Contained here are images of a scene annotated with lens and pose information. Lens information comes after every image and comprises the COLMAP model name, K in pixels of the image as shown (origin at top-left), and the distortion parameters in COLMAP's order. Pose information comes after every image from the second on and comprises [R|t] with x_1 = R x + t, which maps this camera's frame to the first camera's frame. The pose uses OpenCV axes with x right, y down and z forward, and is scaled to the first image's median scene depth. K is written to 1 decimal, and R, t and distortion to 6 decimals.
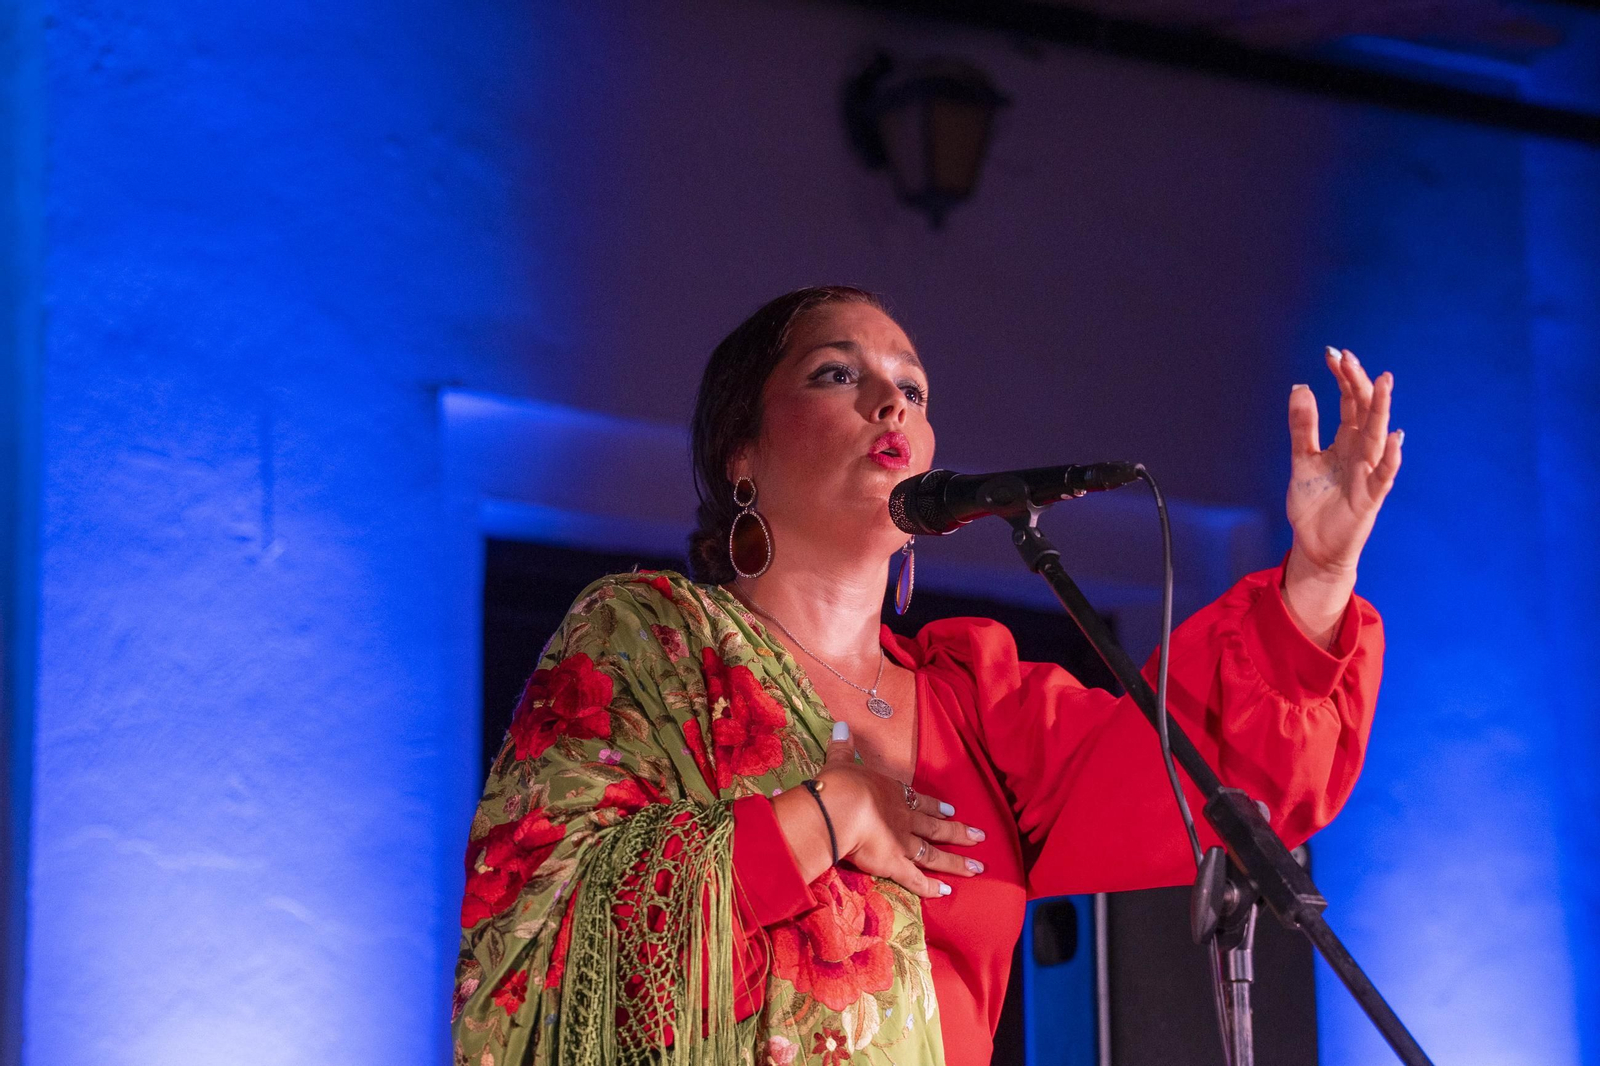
lens RADIAL K [[4401.6, 0, 800.0], [0, 4401.6, 533.0], [0, 0, 1]] dist [0.352707, 0.663815]
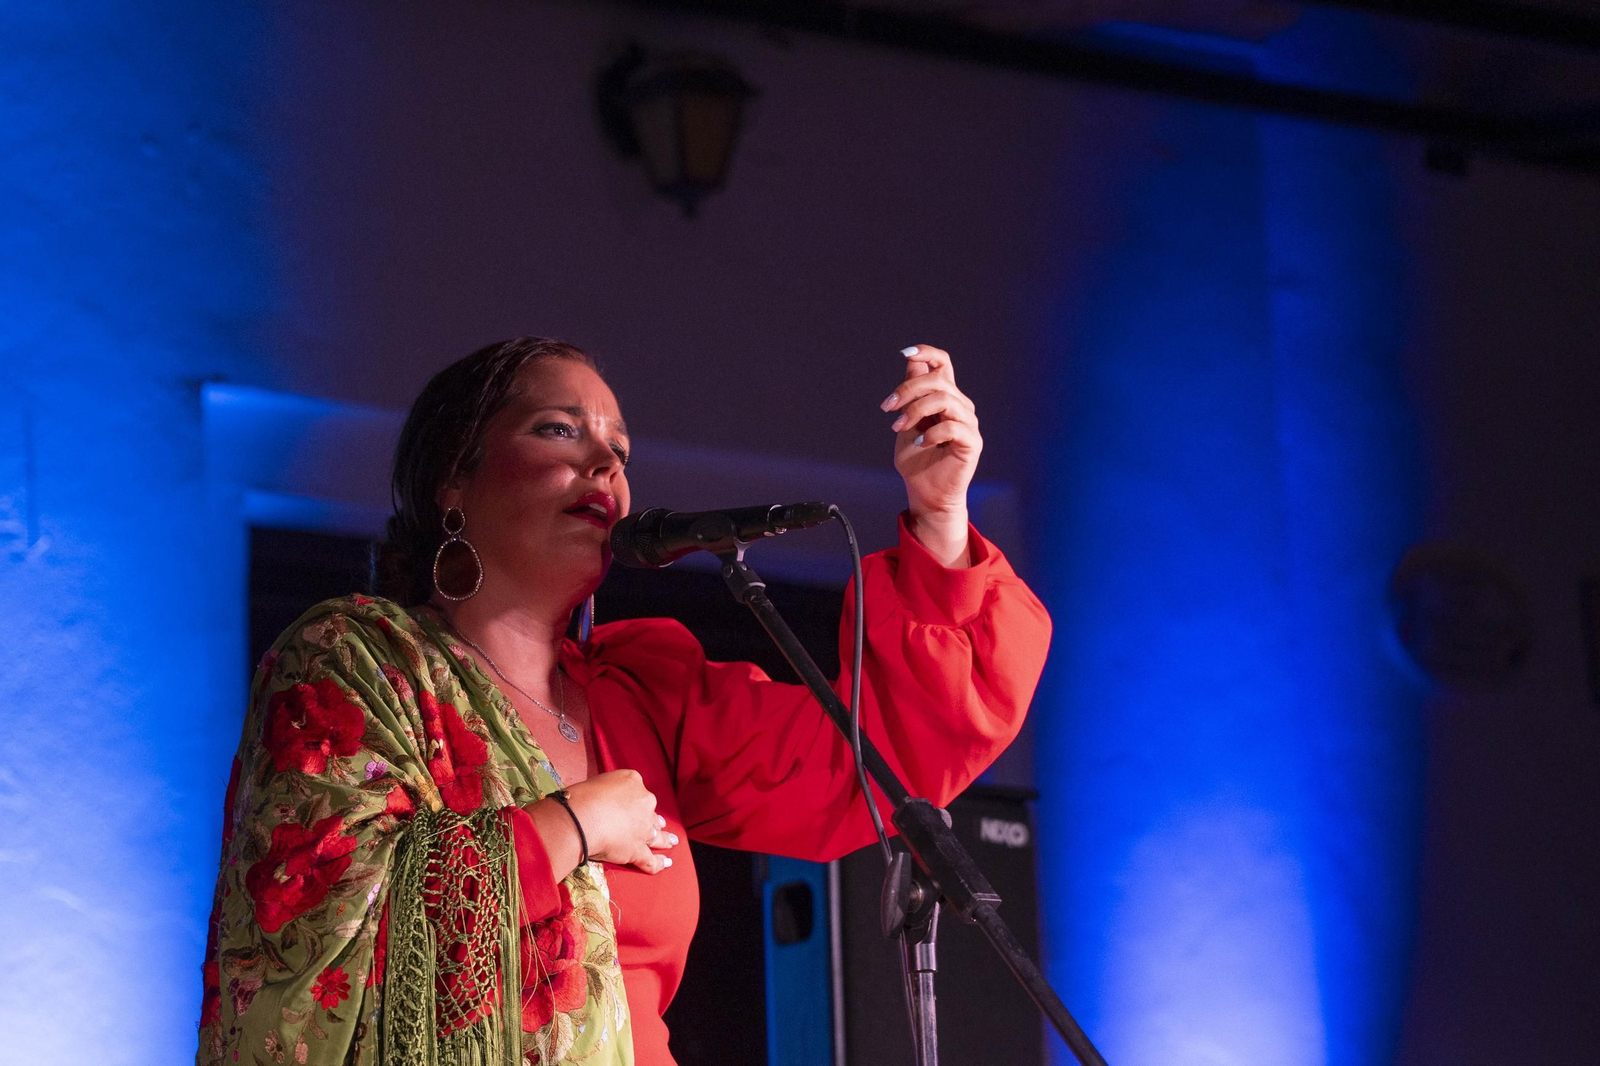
lens RADIAL K [[4880.8, 0, 845.2], [0, 4880.8, 486.7], [0, 0, 1]] dist [0.450133, -0.712227]
pose [[0.998902, -0.017734, 0.043368, 0.017834], [0.016981, 0.999700, 0.017675, -0.027565], [-0.043669, -0.016919, 0.998903, -0.147206]]
